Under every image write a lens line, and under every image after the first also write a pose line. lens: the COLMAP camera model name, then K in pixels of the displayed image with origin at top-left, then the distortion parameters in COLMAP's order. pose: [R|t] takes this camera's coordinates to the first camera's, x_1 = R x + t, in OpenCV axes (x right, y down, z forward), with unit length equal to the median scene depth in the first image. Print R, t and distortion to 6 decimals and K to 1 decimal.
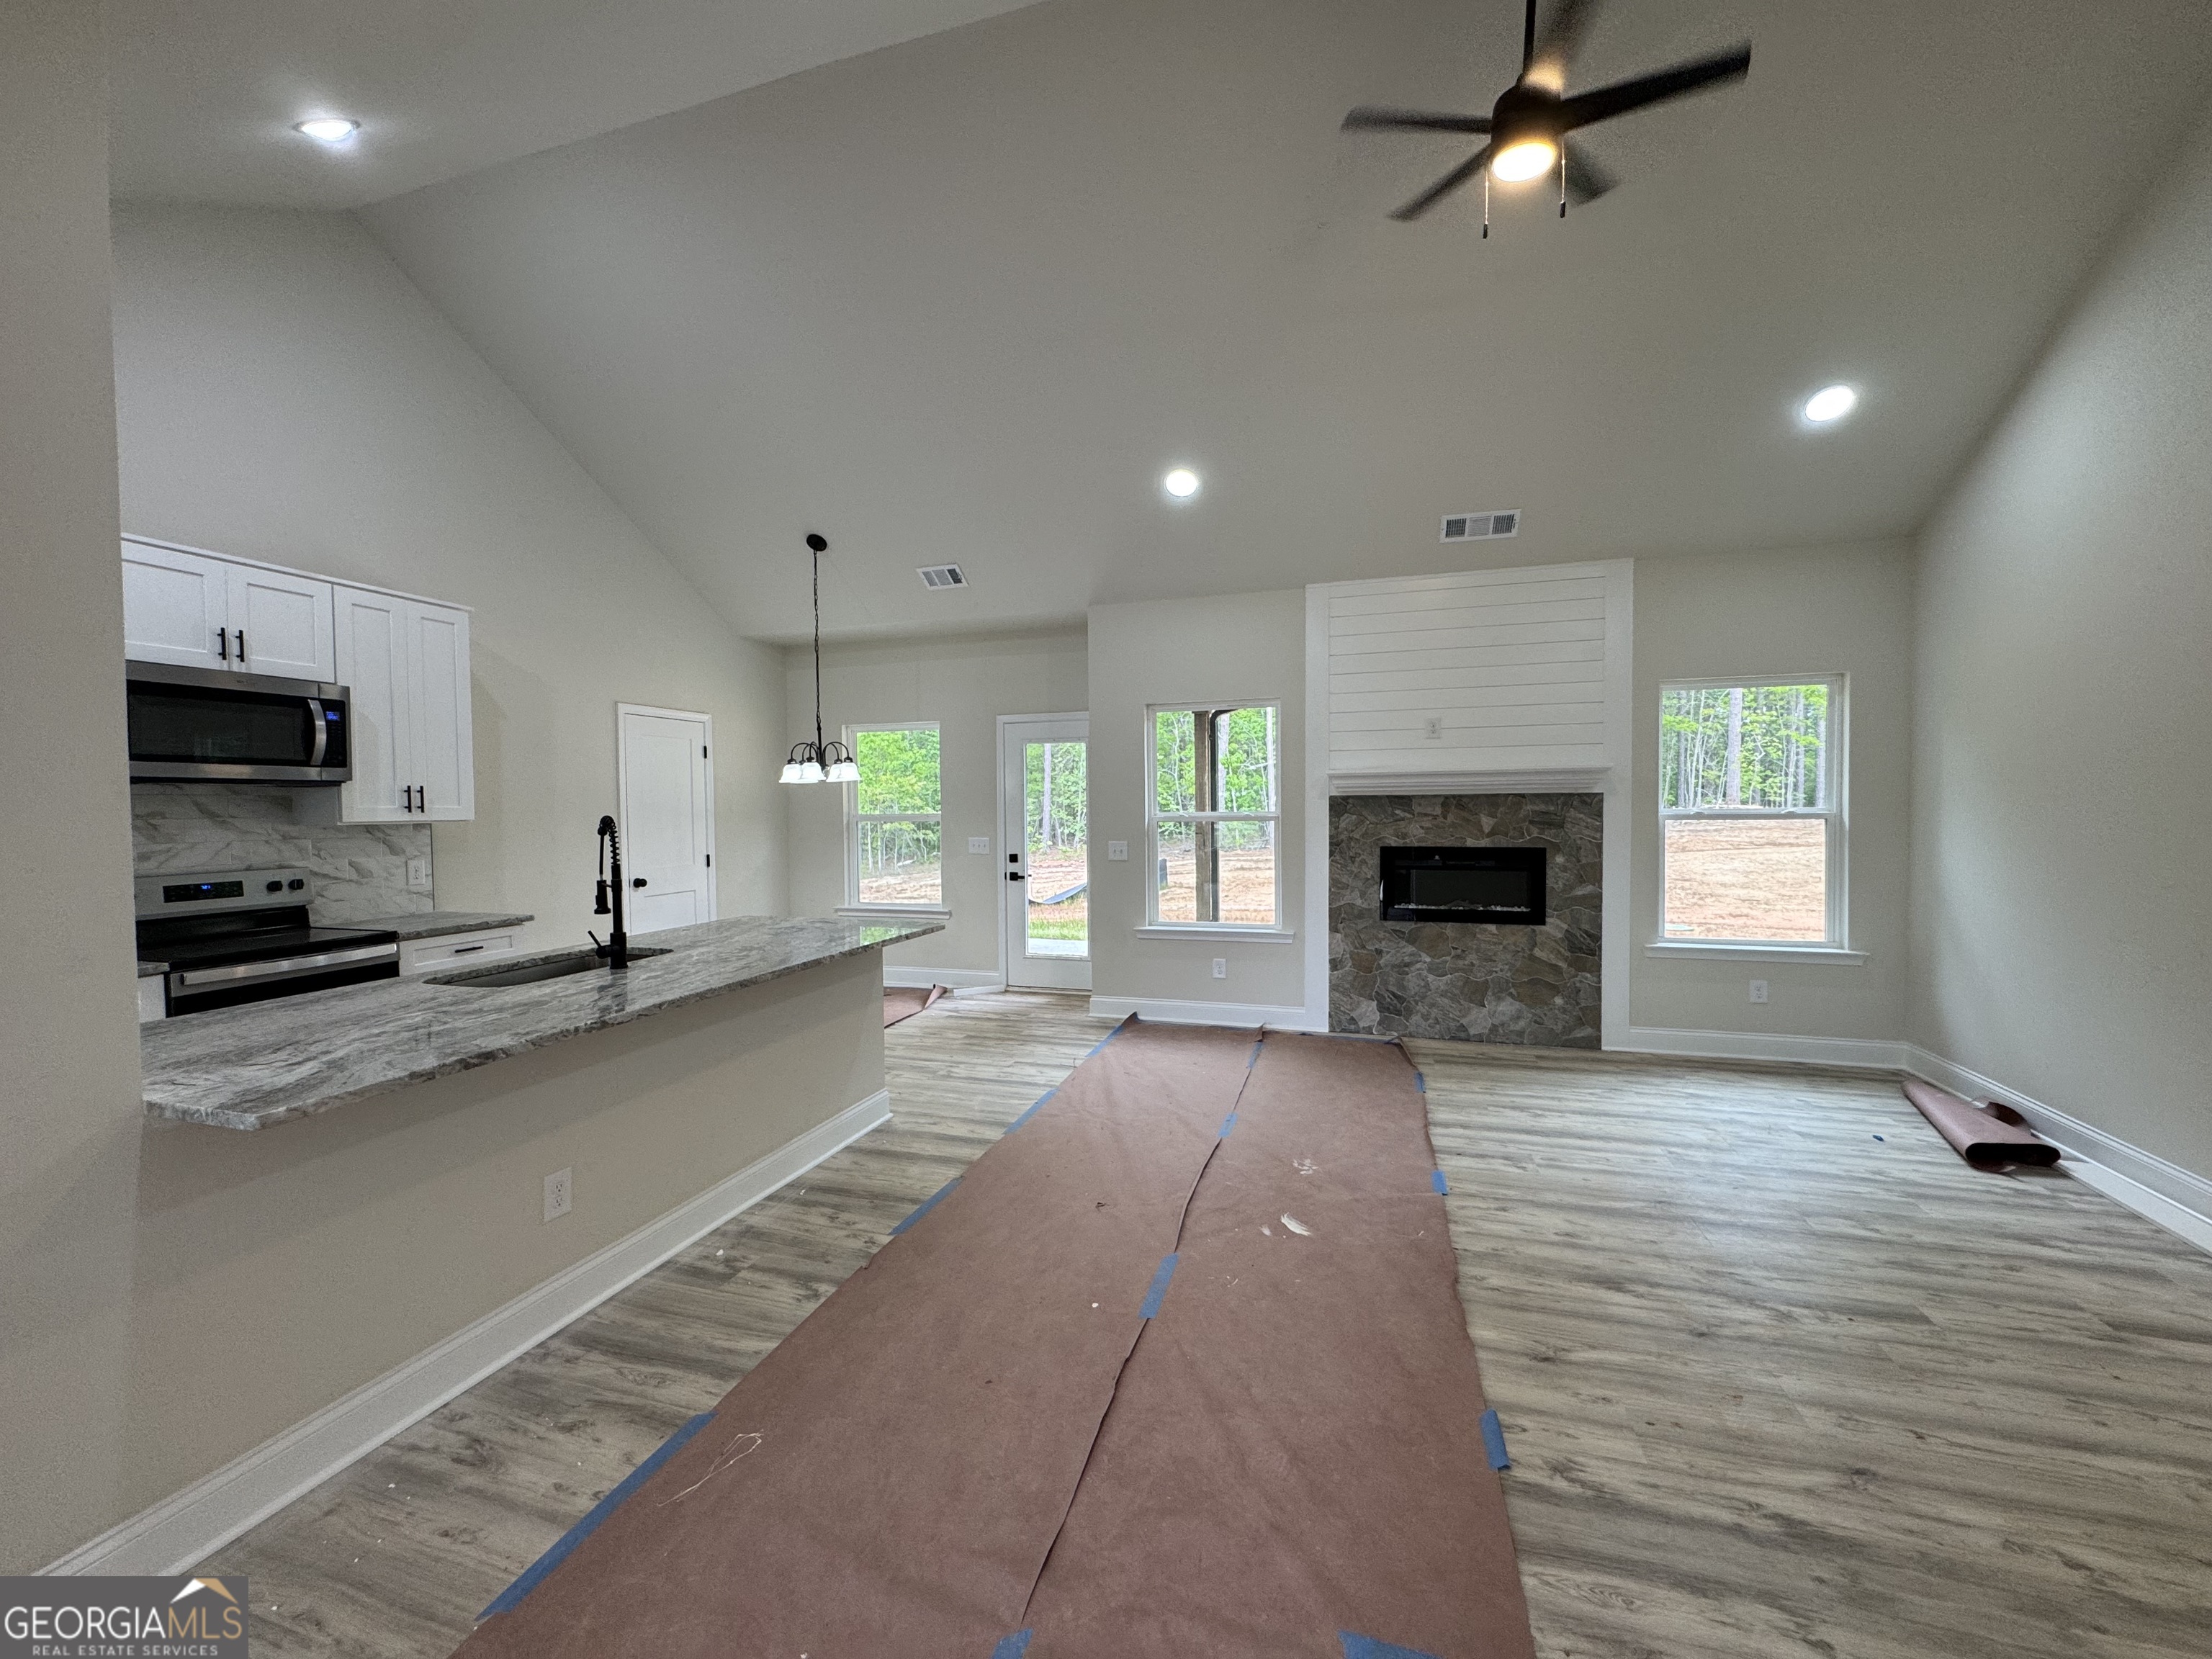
lens RADIAL K [[885.2, 0, 1103.5], [0, 885.2, 831.1], [0, 0, 1]] dist [-0.003194, 0.000850]
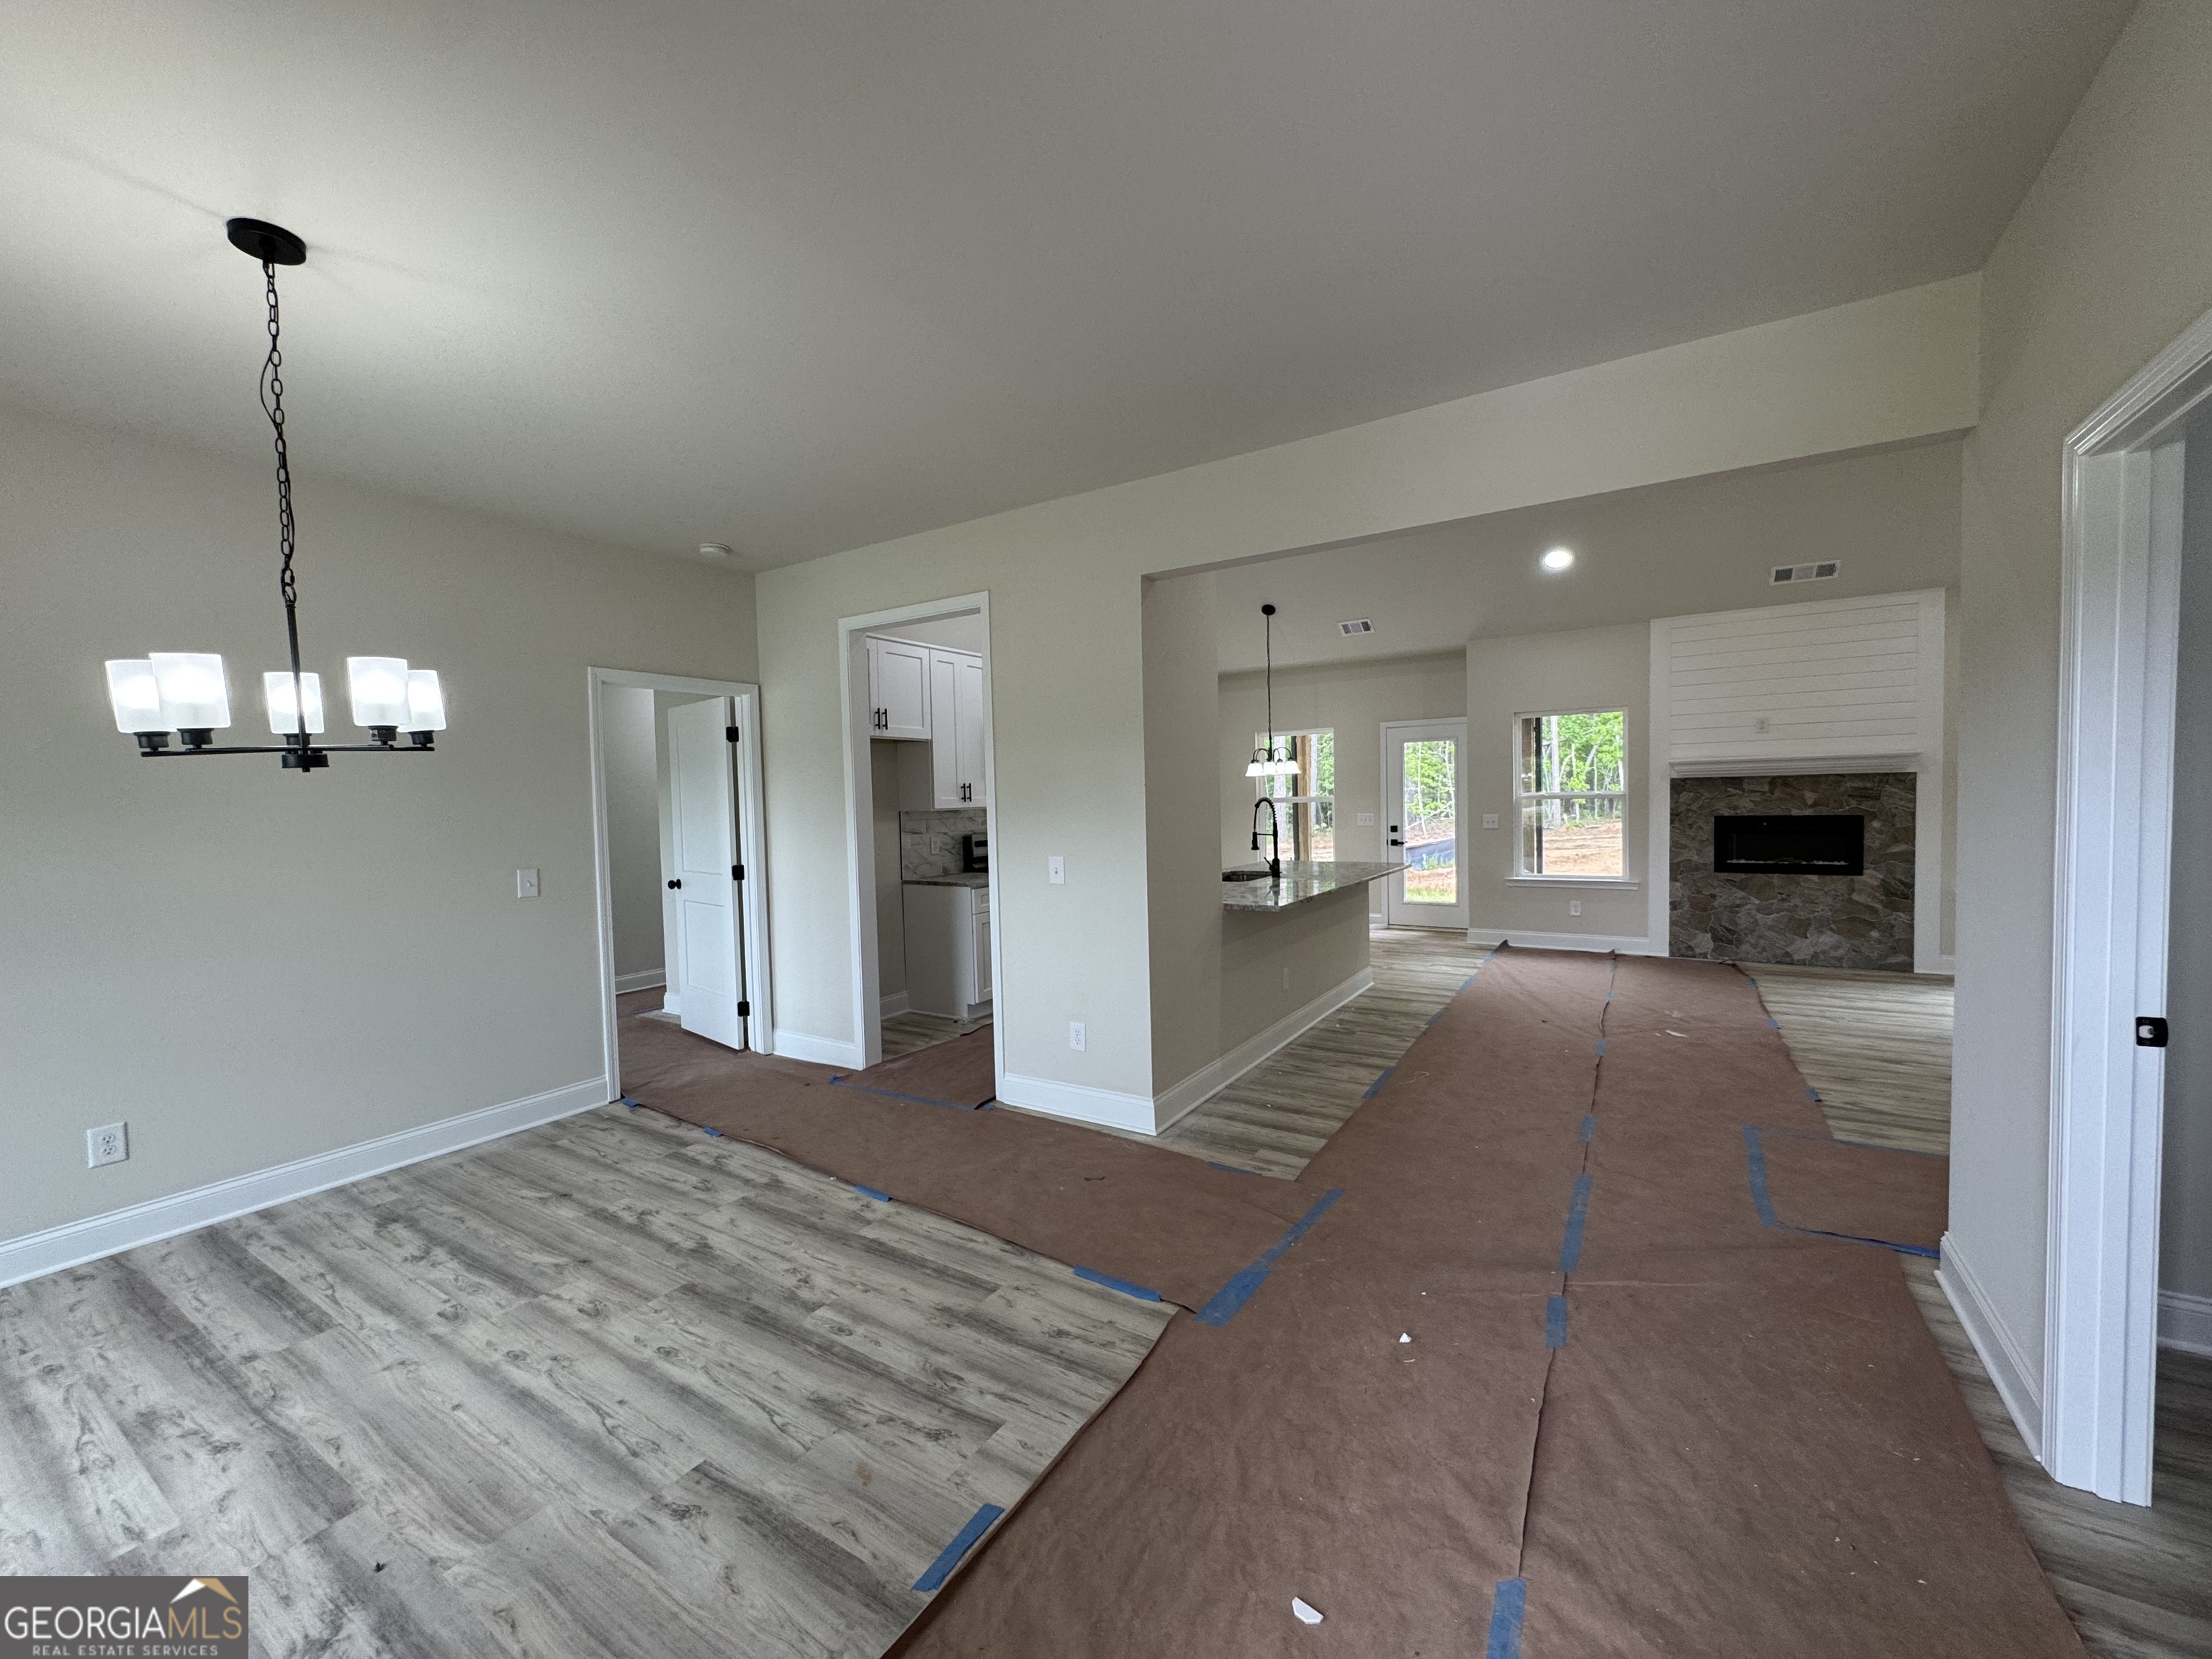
lens RADIAL K [[885.2, 0, 1103.5], [0, 885.2, 831.1], [0, 0, 1]] dist [-0.003194, 0.000850]
pose [[0.965082, -0.003135, -0.261929, -0.234551], [0.007315, 0.999861, 0.014984, 0.014319], [0.261846, -0.016376, 0.964971, -0.539739]]
